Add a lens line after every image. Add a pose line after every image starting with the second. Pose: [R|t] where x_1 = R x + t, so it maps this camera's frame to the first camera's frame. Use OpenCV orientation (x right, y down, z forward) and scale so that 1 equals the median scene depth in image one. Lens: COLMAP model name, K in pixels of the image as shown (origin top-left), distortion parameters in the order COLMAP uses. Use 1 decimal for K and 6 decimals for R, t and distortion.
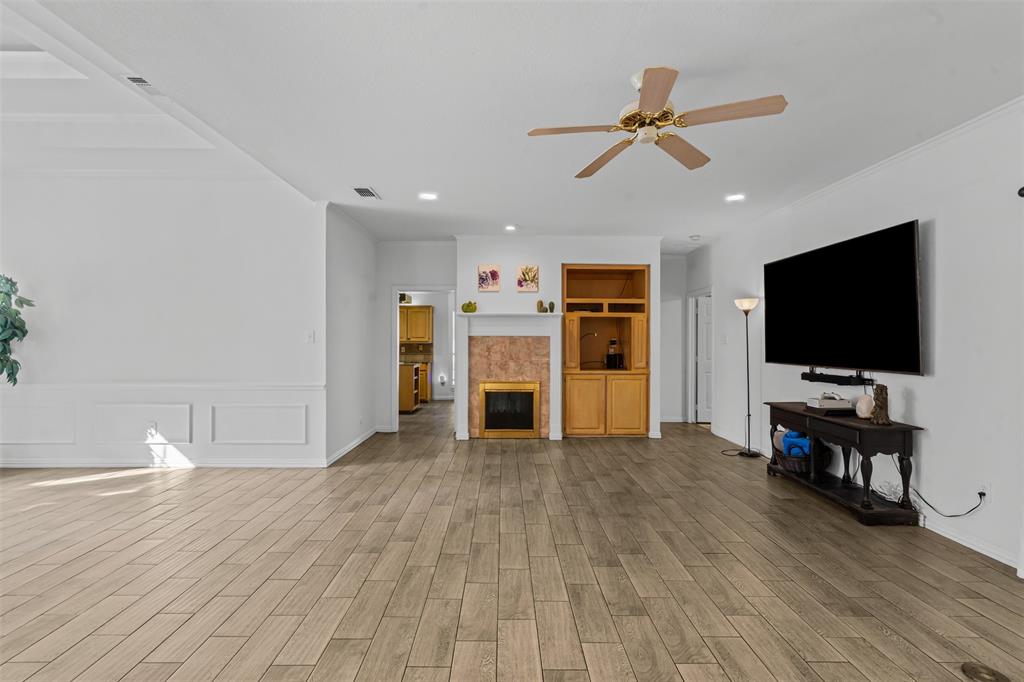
lens RADIAL K [[471.1, 0, 510.3], [0, 471.1, 342.2], [0, 0, 1]] dist [0.000536, 0.001985]
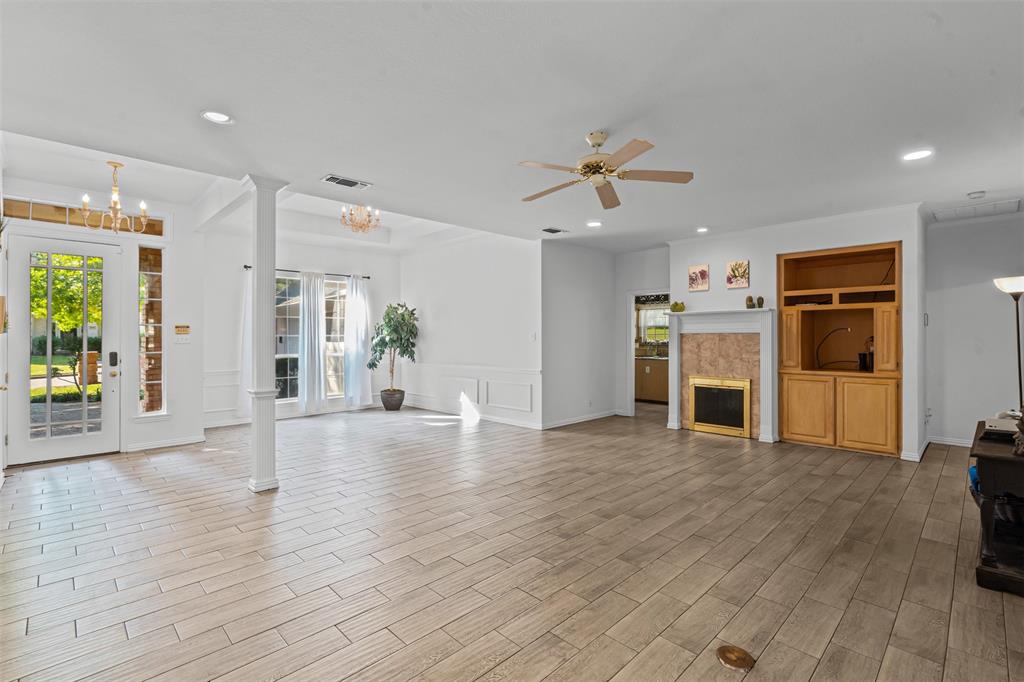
lens RADIAL K [[471.1, 0, 511.1], [0, 471.1, 339.3], [0, 0, 1]] dist [0.000536, 0.001985]
pose [[0.696822, -0.003345, -0.717237, 0.414215], [0.005862, 0.999982, 0.001032, -0.003329], [0.717220, -0.004924, 0.696829, -0.027566]]
